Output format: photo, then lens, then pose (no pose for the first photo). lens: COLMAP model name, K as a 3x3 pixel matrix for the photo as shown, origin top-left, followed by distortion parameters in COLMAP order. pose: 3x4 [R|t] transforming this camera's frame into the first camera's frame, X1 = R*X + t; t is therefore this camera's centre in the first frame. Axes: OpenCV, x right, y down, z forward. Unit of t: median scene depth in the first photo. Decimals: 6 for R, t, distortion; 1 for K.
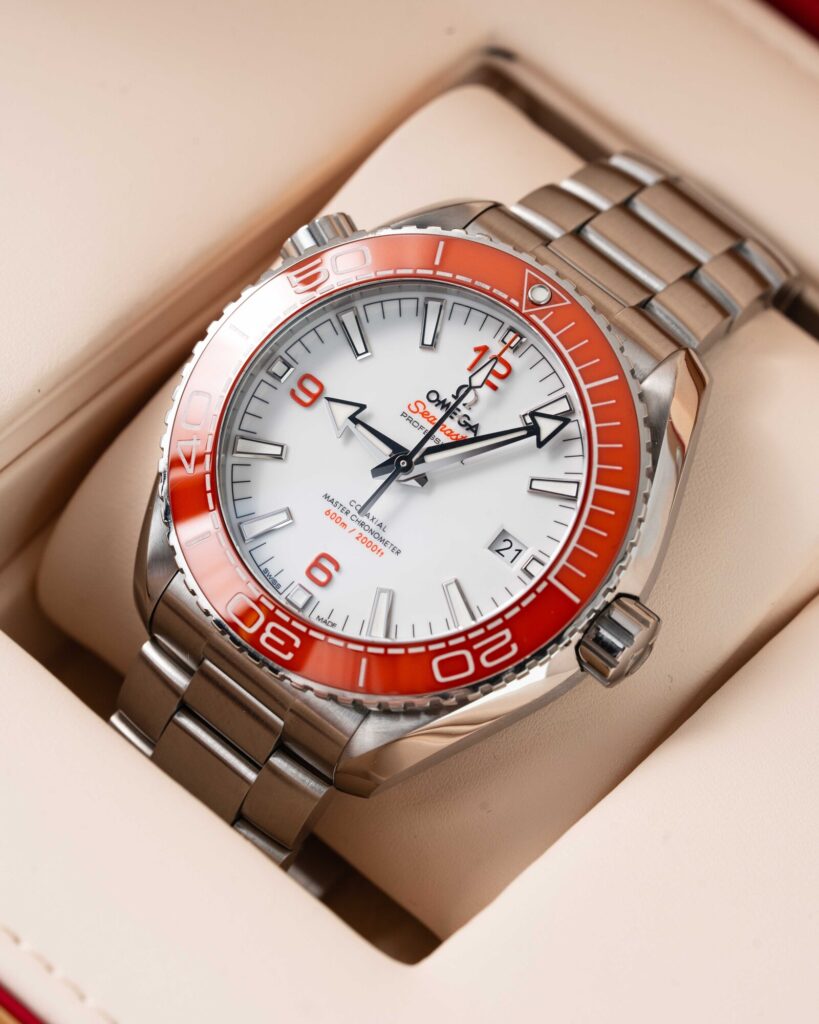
lens RADIAL K [[4889.1, 0, 410.3], [0, 4889.1, 517.3], [0, 0, 1]] dist [0.207141, 0.000000]
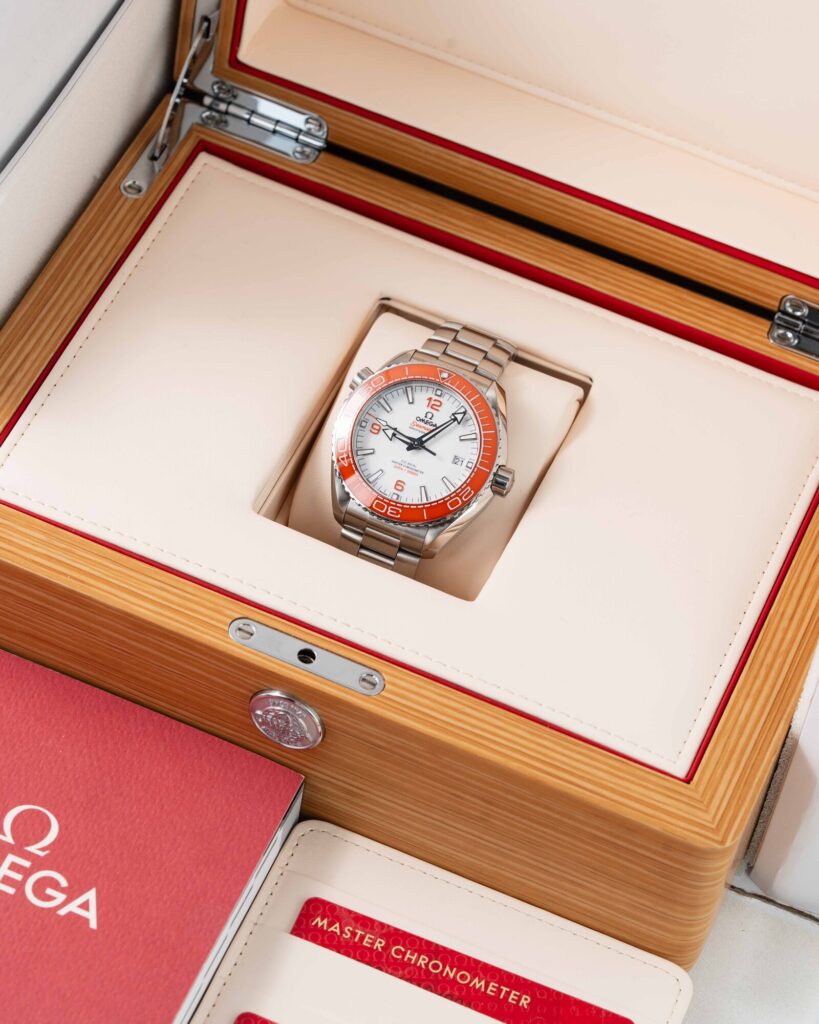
lens RADIAL K [[4889.1, 0, 409.5], [0, 4889.1, 511.6], [0, 0, 1]] dist [0.207141, 0.000000]
pose [[0.953114, -0.269150, 0.138320, -0.415720], [0.273459, 0.961799, -0.012793, 0.063906], [-0.129593, 0.050018, 0.990305, -1.869307]]
